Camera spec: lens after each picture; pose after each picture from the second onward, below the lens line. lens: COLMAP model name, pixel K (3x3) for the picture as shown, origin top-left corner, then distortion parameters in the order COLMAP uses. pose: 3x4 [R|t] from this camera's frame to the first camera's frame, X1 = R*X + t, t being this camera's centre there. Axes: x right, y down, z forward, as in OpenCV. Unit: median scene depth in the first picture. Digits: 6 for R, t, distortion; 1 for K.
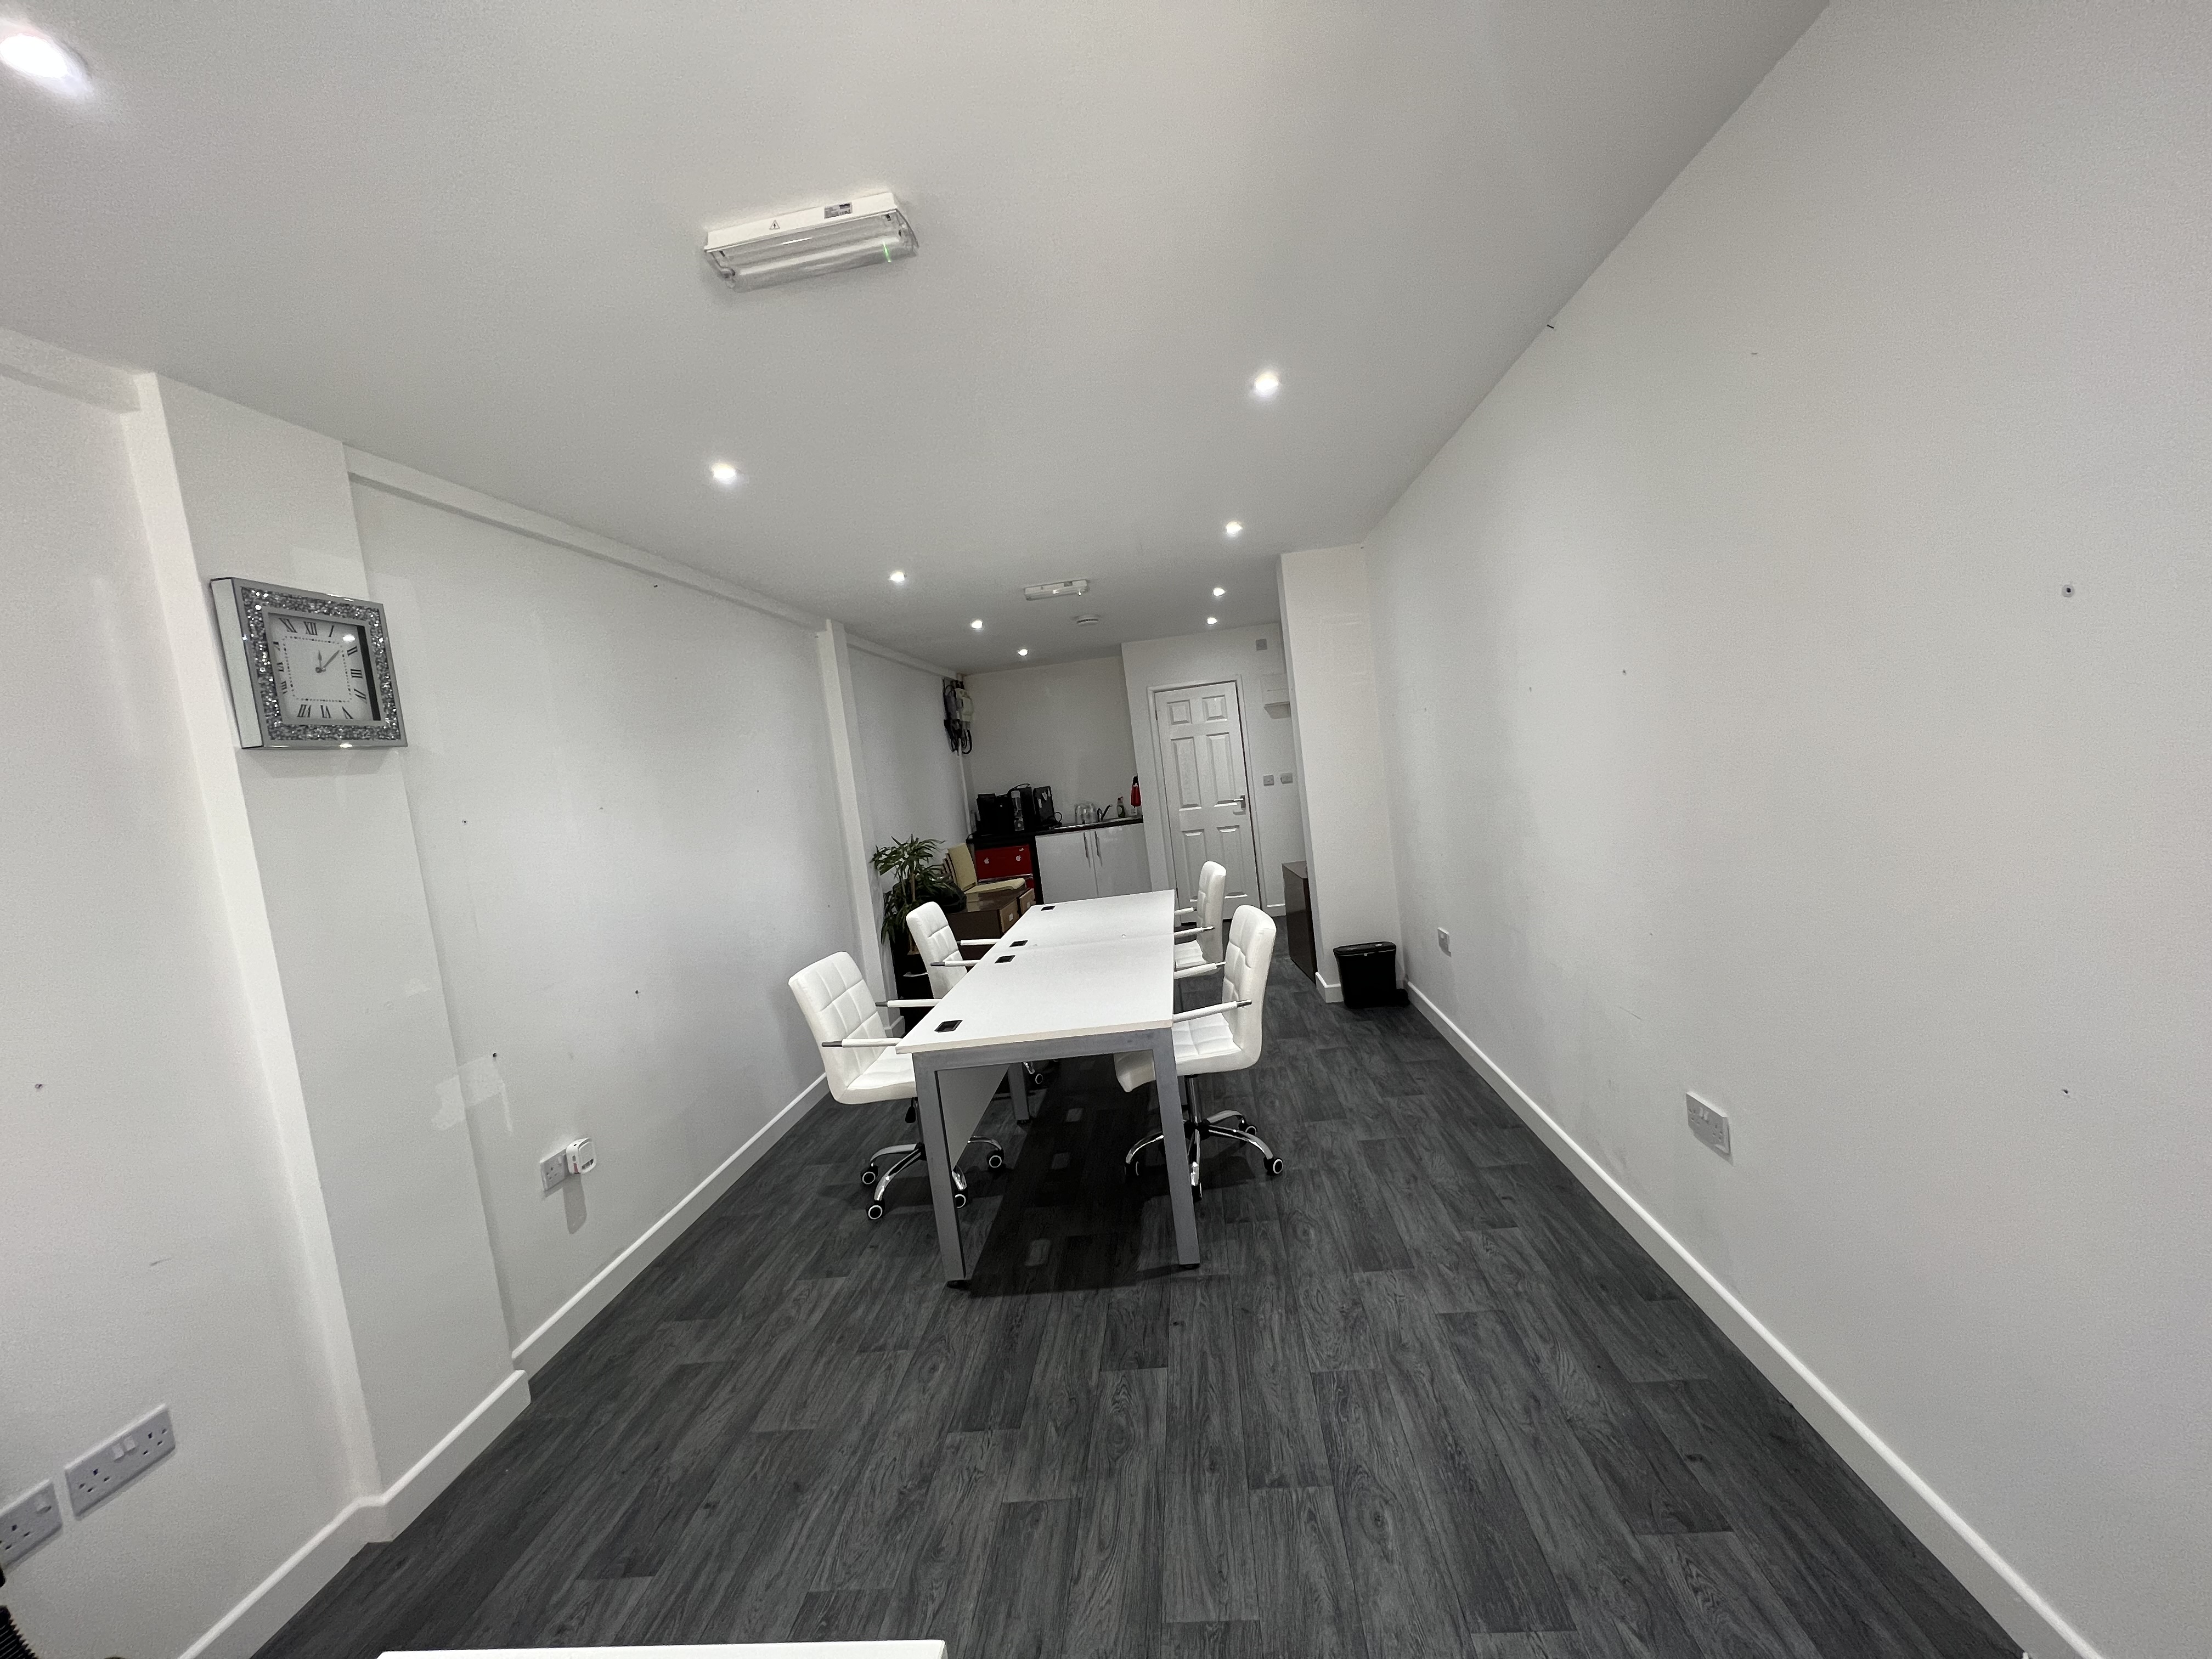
lens RADIAL K [[884.9, 0, 1108.8], [0, 884.9, 832.4], [0, 0, 1]] dist [-0.001461, 0.000292]
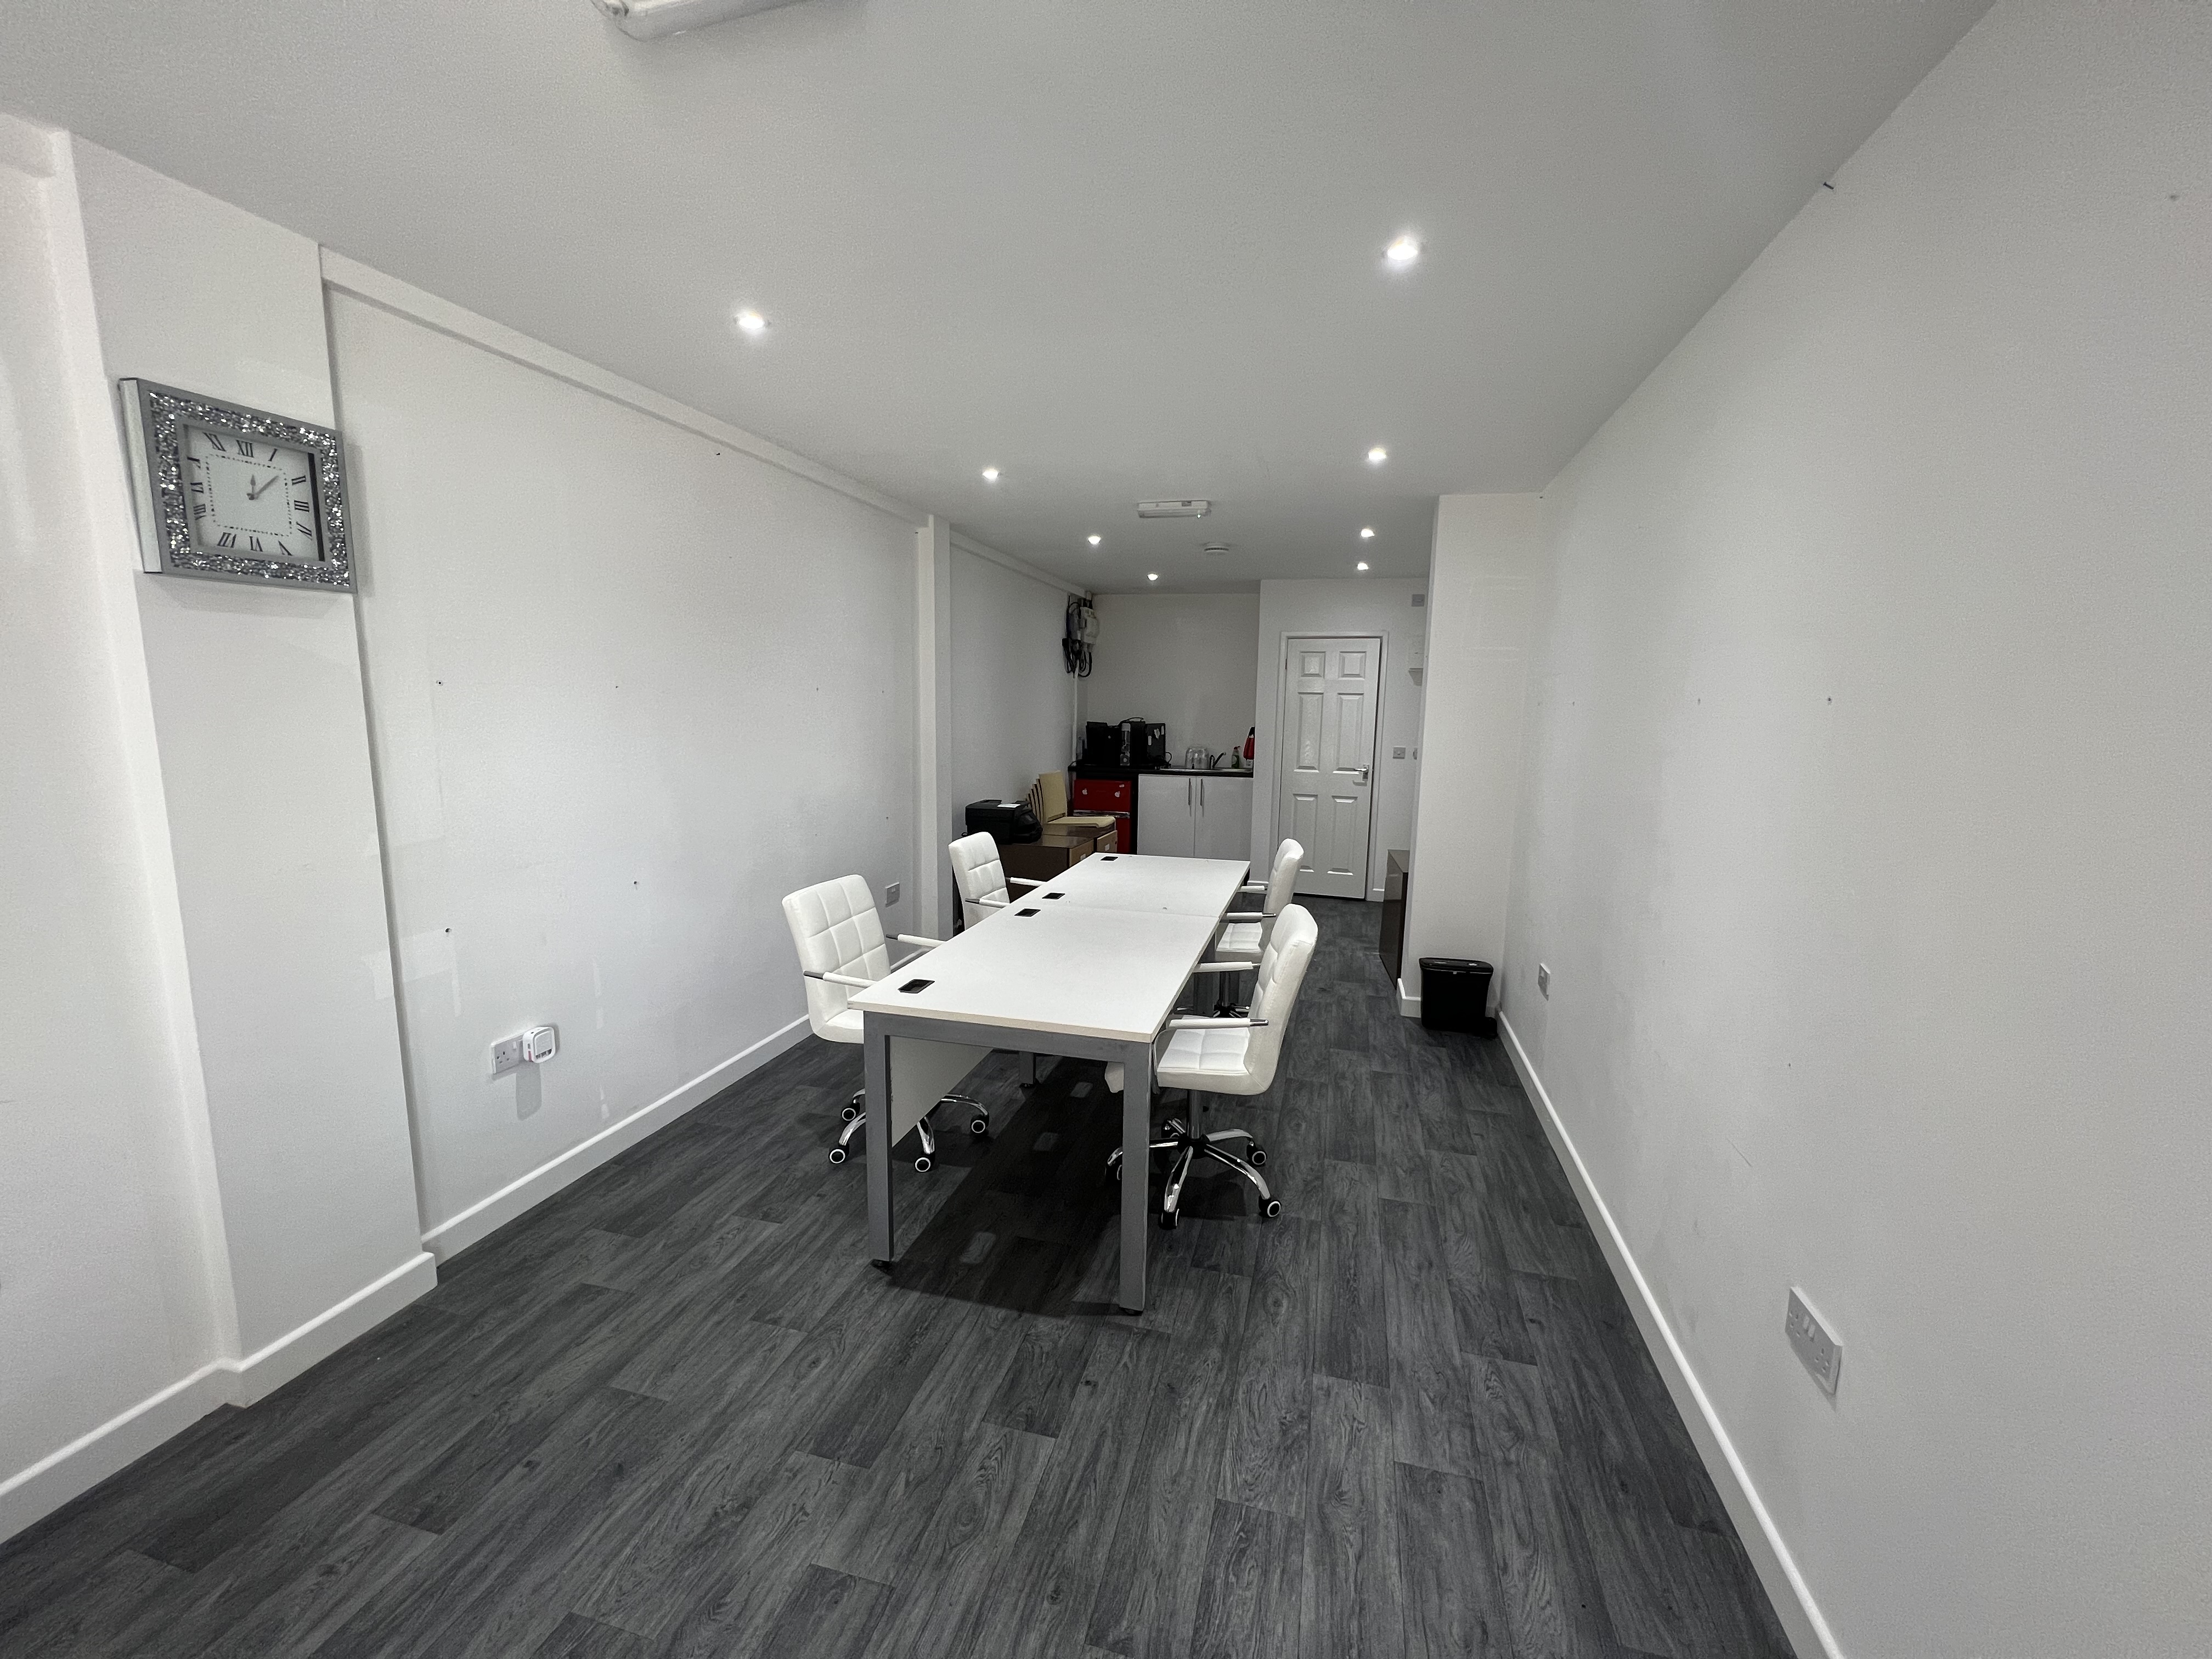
lens RADIAL K [[884.9, 0, 1108.8], [0, 884.9, 832.4], [0, 0, 1]] dist [-0.001461, 0.000292]
pose [[0.974794, 0.163871, -0.151402, 0.106492], [-0.151551, 0.984372, 0.089687, -0.038583], [0.163733, -0.064481, 0.984395, 0.149088]]
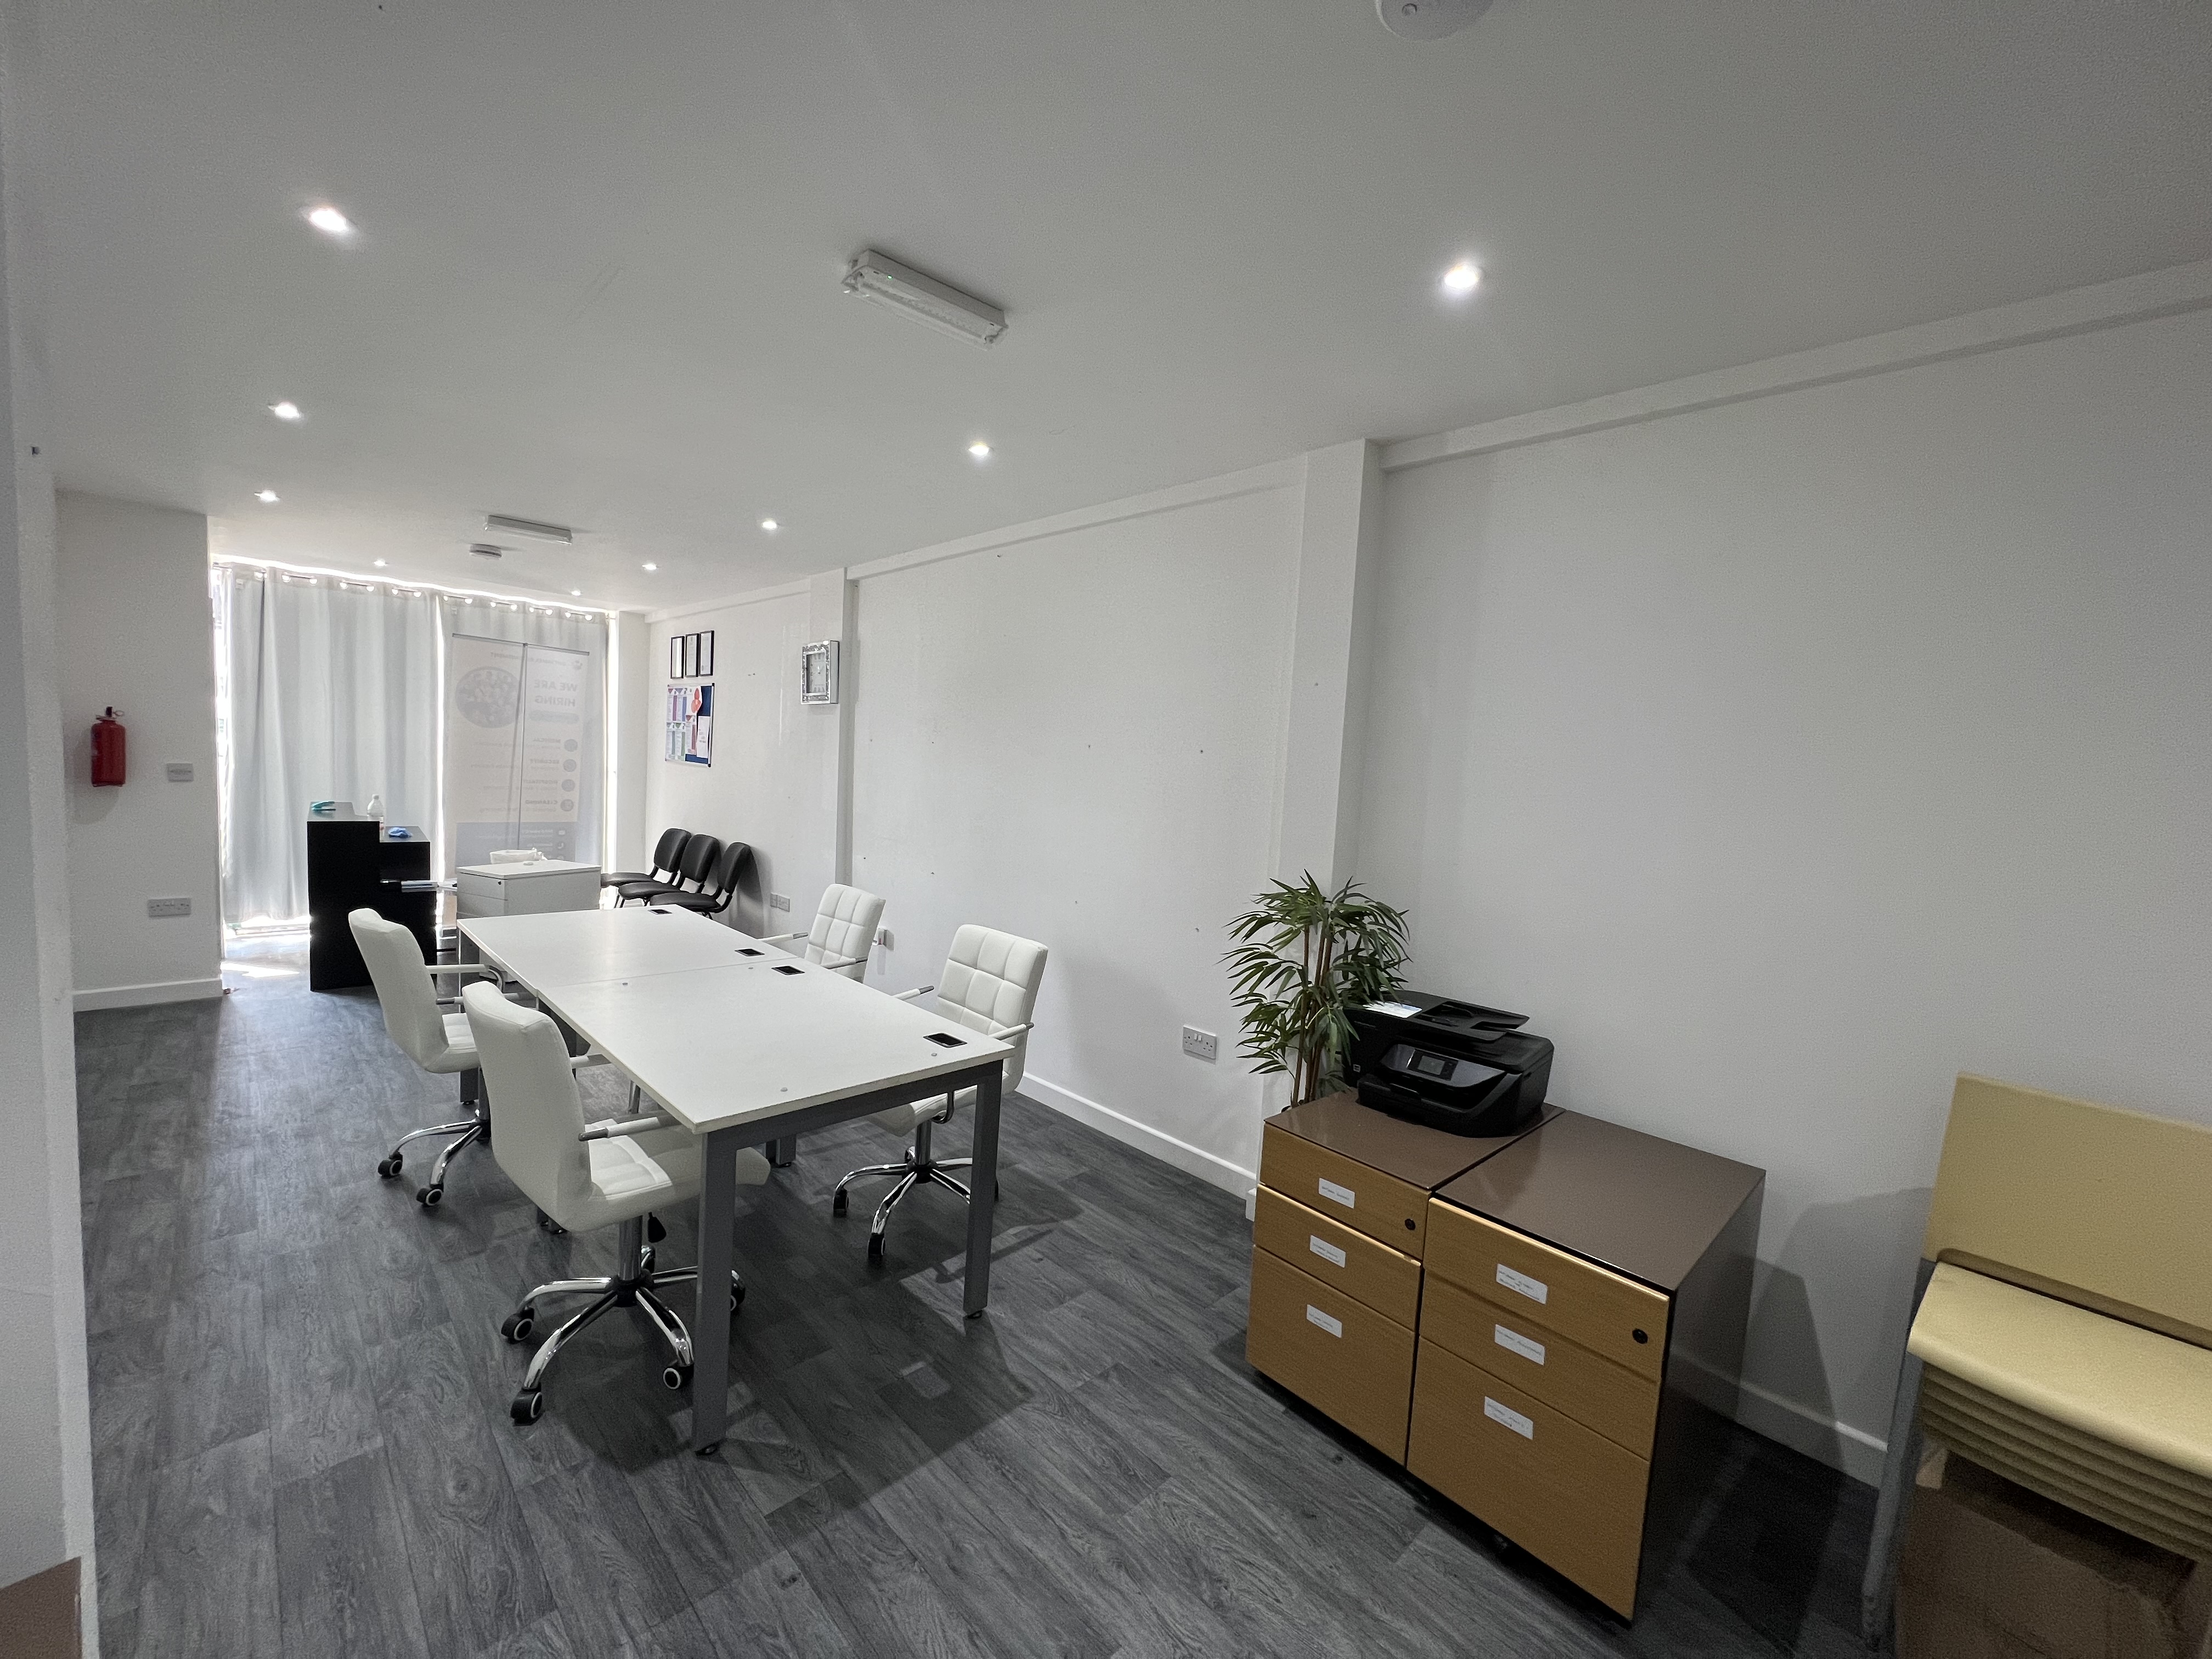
lens RADIAL K [[884.9, 0, 1108.8], [0, 884.9, 832.4], [0, 0, 1]] dist [-0.001461, 0.000292]
pose [[-0.646750, 0.148850, -0.748036, 0.582766], [-0.037576, 0.973362, 0.226175, -0.156129], [0.761776, 0.174387, -0.623929, 0.965808]]
